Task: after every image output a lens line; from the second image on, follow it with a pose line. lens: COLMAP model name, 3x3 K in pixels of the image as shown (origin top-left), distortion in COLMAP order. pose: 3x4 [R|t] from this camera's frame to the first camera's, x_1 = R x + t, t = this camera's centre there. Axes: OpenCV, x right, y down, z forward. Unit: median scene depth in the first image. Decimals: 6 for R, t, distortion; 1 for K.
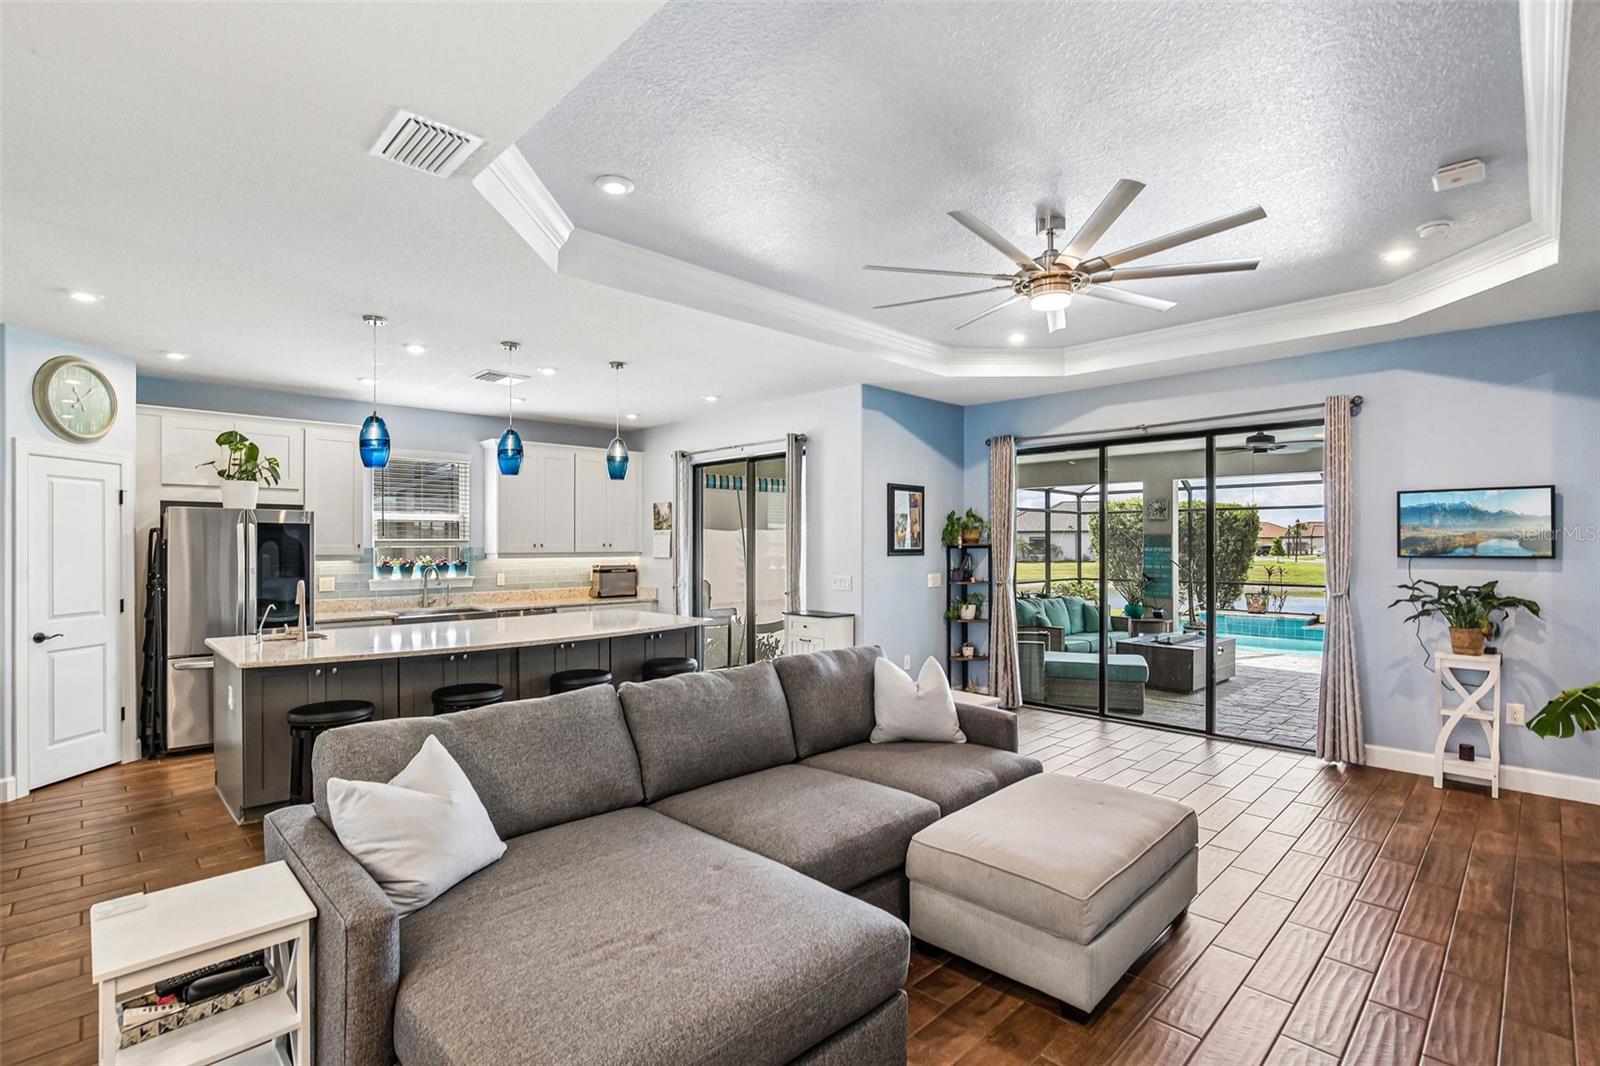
lens RADIAL K [[737.1, 0, 797.1], [0, 737.1, 538.9], [0, 0, 1]] dist [-0.015305, 0.000322]
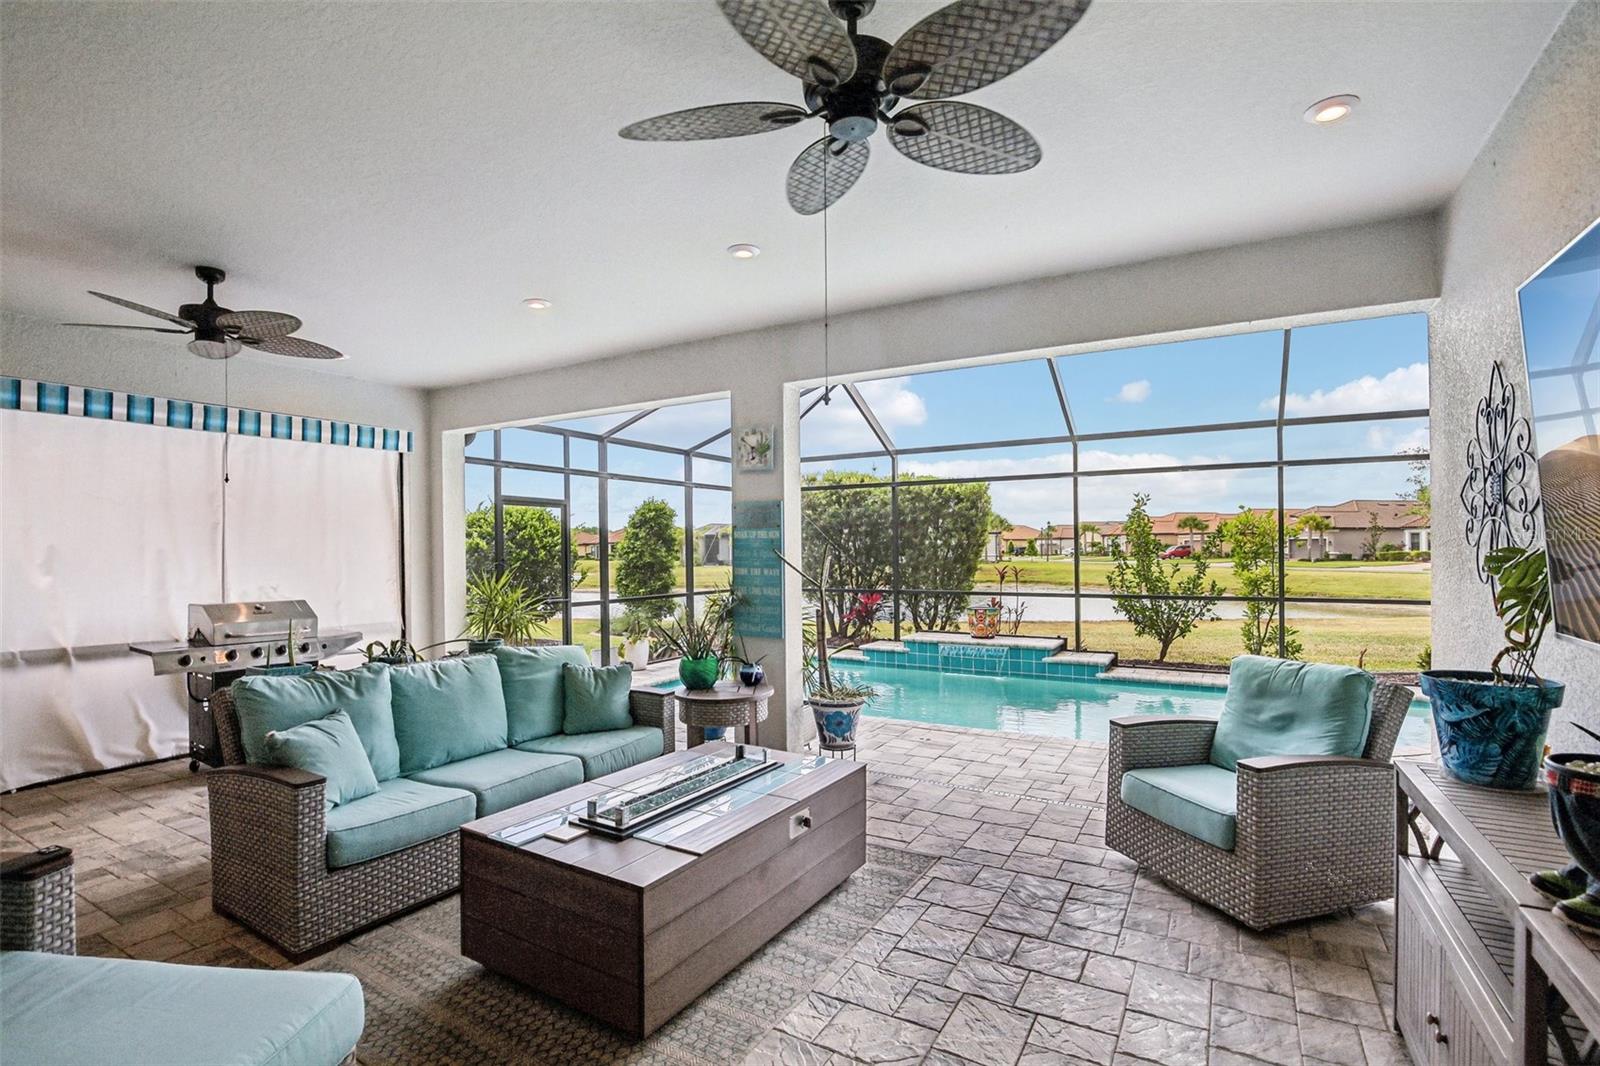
lens RADIAL K [[737.1, 0, 797.1], [0, 737.1, 538.9], [0, 0, 1]] dist [-0.015305, 0.000322]
pose [[0.964689, -0.000948, 0.263388, 0.285986], [0.002696, 0.999977, -0.006276, 0.014599], [-0.263376, 0.006765, 0.964669, 0.395730]]
